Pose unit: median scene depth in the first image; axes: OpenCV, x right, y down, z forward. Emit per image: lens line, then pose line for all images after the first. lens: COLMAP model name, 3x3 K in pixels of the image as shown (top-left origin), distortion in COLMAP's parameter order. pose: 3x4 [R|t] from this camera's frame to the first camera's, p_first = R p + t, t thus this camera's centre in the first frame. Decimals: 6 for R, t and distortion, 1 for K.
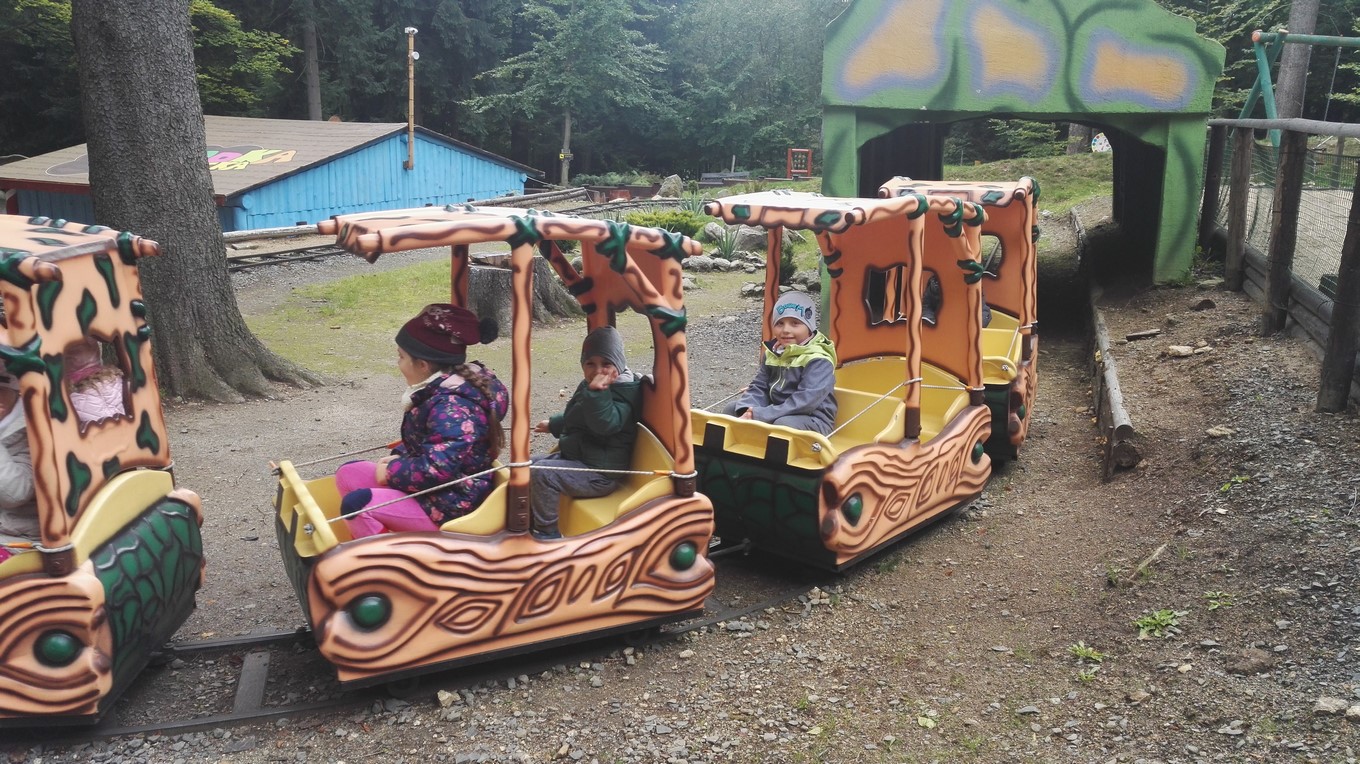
lens RADIAL K [[1106.6, 0, 696.7], [0, 1106.6, 394.0], [0, 0, 1]] dist [0.051188, -0.005173]
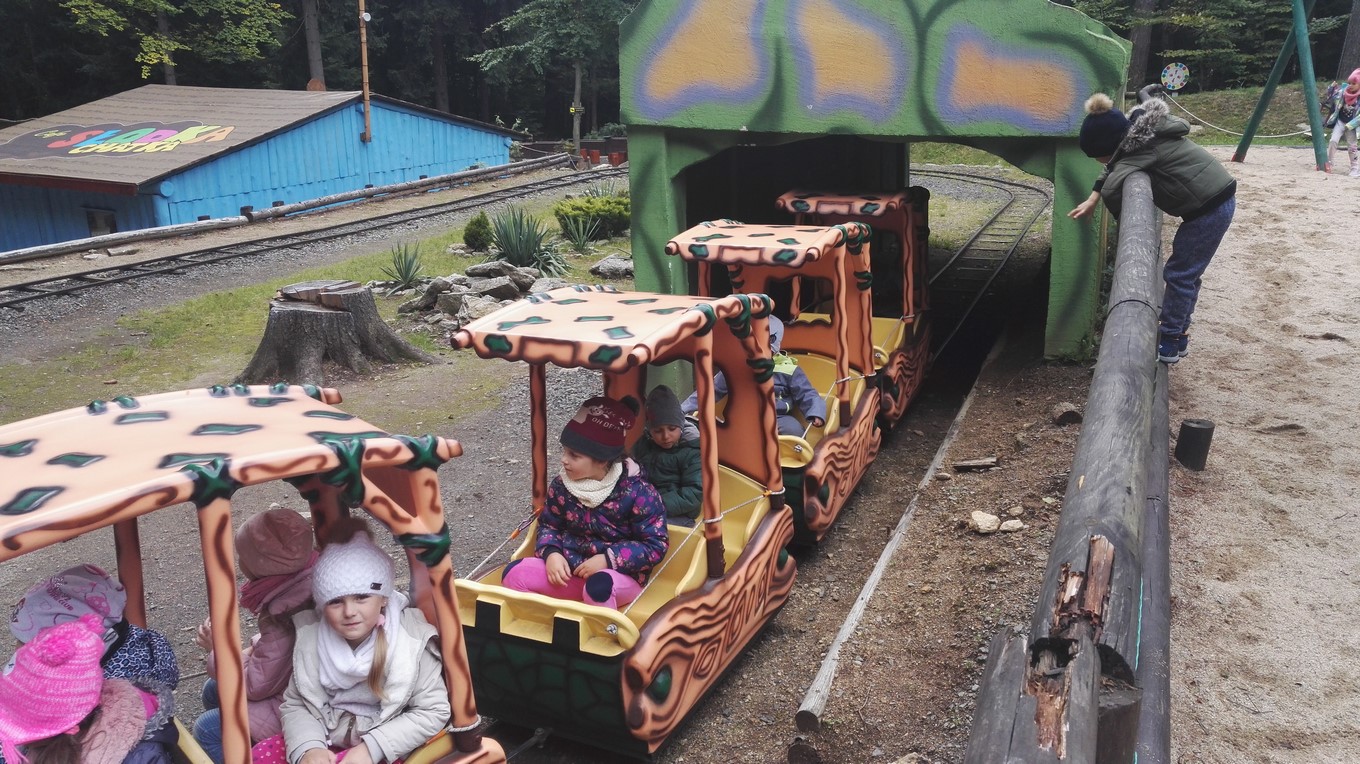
lens RADIAL K [[1106.6, 0, 706.6], [0, 1106.6, 391.7], [0, 0, 1]] dist [0.051188, -0.005173]
pose [[0.997983, -0.007699, -0.063006, 0.227999], [0.011245, 0.998361, 0.056120, -0.120725], [0.062470, -0.056716, 0.996434, 0.226791]]
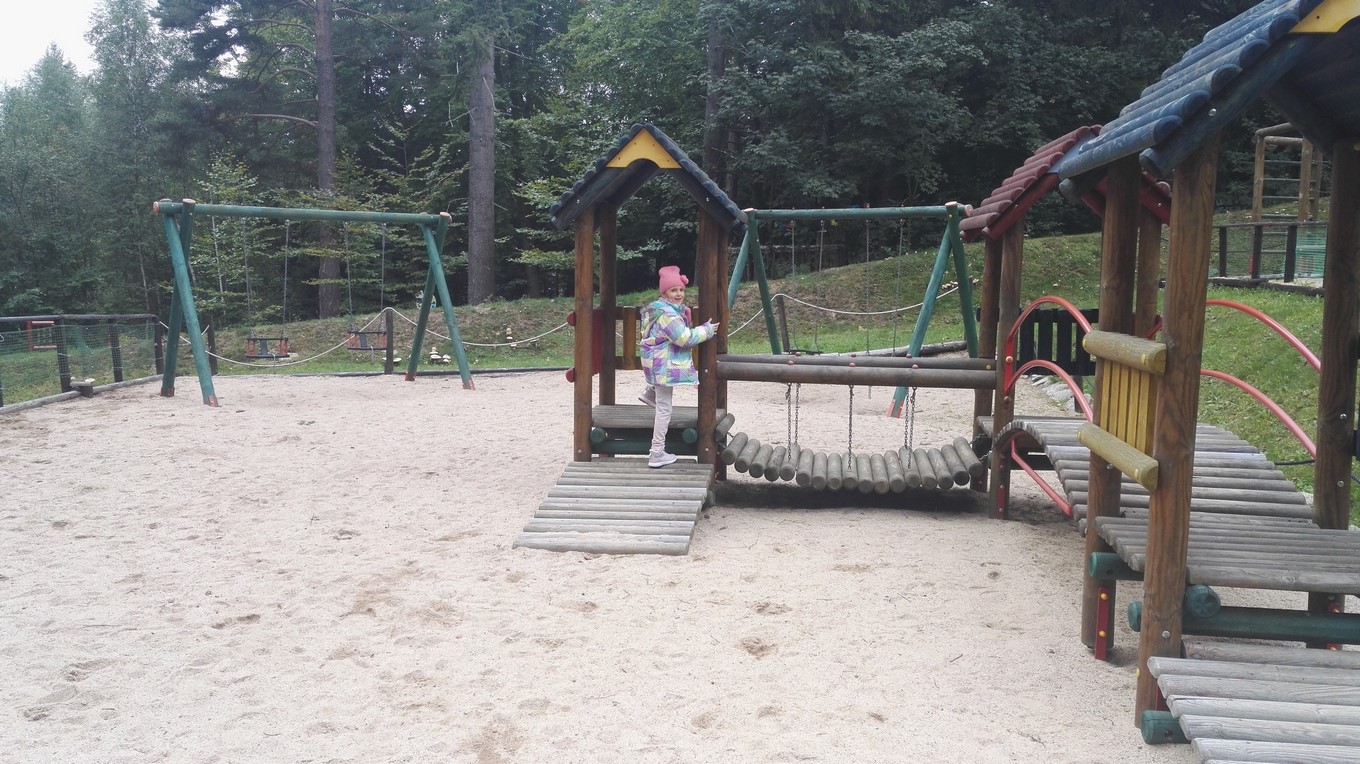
lens RADIAL K [[1106.6, 0, 709.6], [0, 1106.6, 378.4], [0, 0, 1]] dist [0.051188, -0.005173]
pose [[0.895611, -0.070527, 0.439212, 0.981179], [0.132259, 0.984920, -0.111538, -0.117799], [-0.424722, 0.157985, 0.891432, 0.299033]]
